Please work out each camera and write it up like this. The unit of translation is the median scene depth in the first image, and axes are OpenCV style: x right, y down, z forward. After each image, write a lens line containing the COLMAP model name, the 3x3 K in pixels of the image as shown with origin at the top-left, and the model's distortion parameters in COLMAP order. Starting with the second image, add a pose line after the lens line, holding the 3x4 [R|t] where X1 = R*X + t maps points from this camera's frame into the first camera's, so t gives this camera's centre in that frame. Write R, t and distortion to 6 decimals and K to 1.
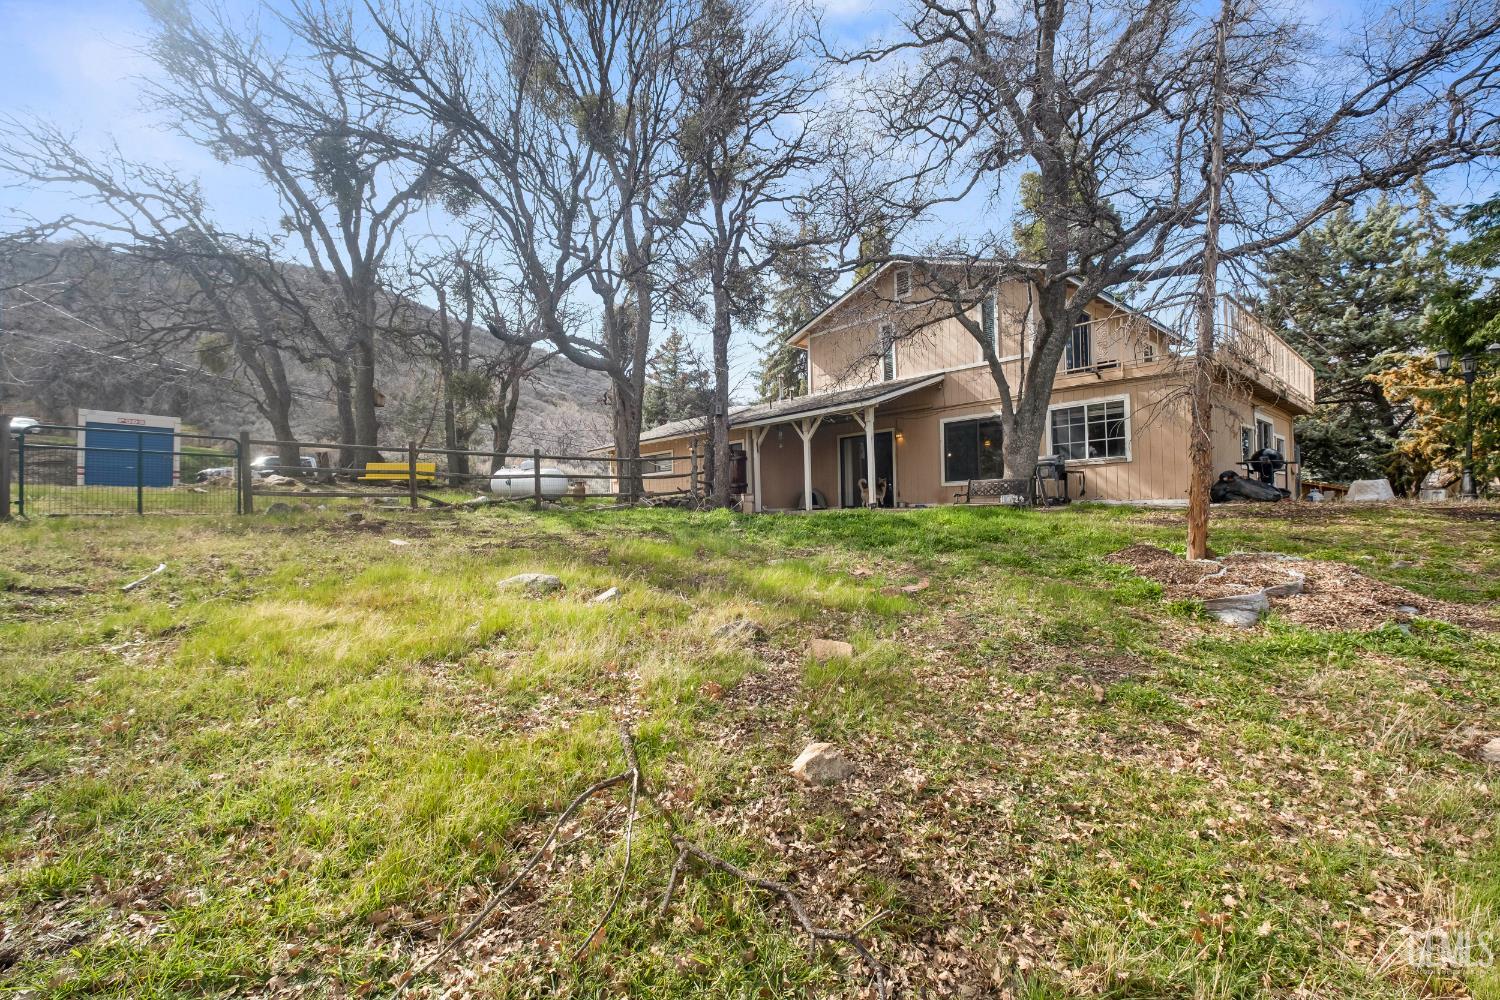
lens RADIAL K [[661.4, 0, 745.4], [0, 661.4, 503.5], [0, 0, 1]] dist [0.000130, -0.000582]
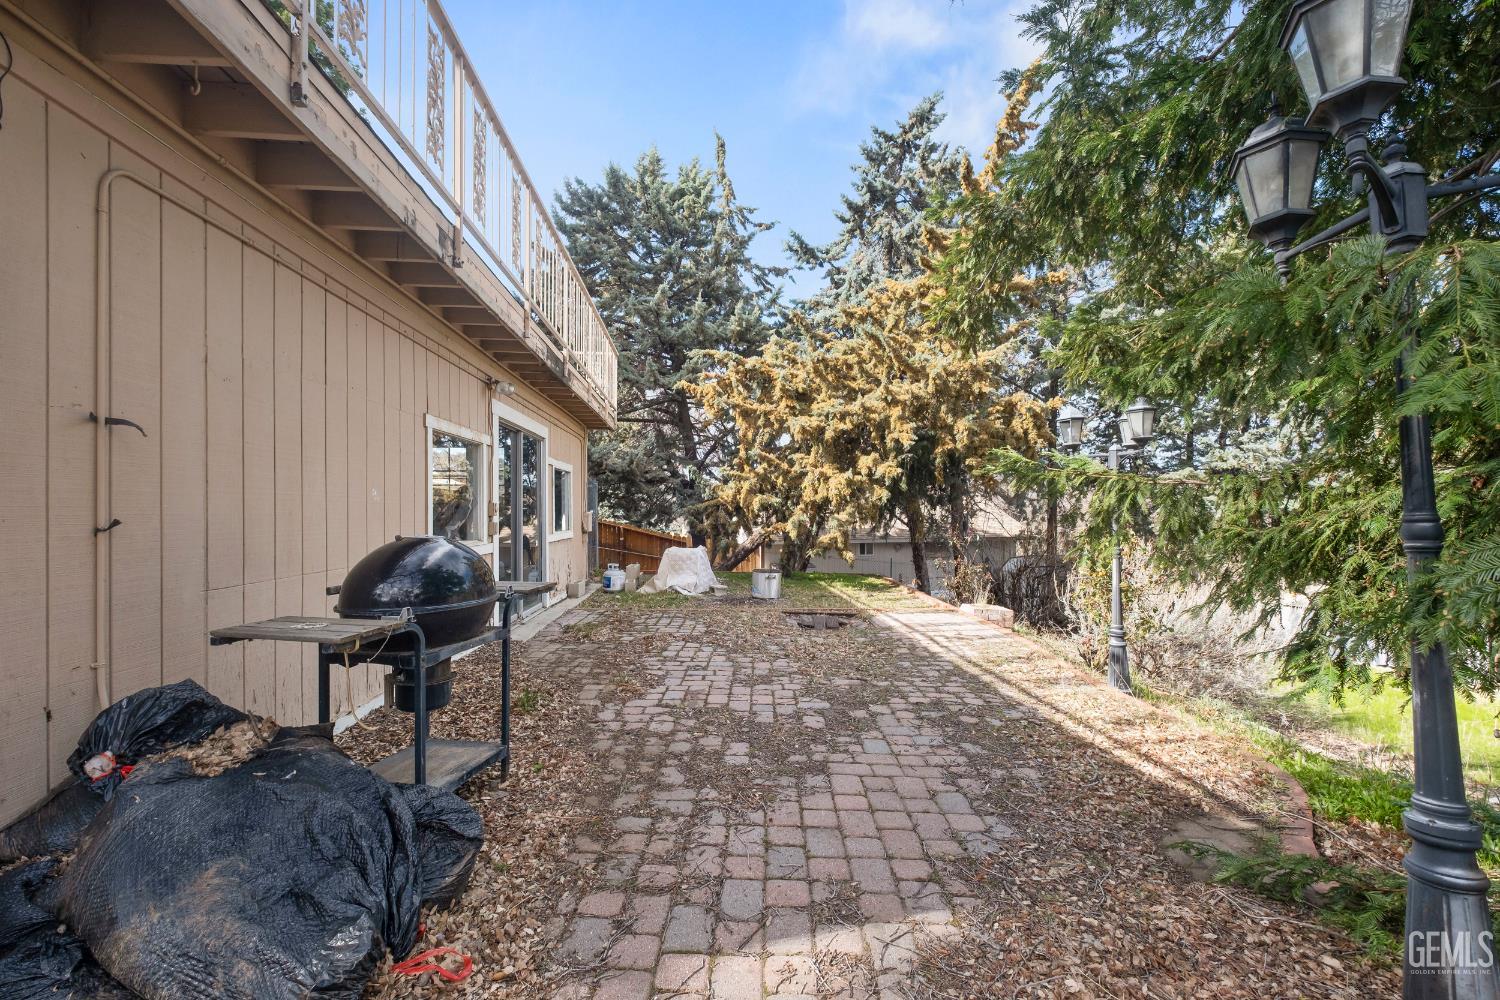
lens RADIAL K [[661.4, 0, 745.4], [0, 661.4, 503.5], [0, 0, 1]] dist [0.000130, -0.000582]
pose [[0.621542, 0.028012, 0.782880, 0.446078], [-0.026909, 0.999534, -0.014400, -0.060646], [-0.782919, -0.012116, 0.622006, 0.512707]]
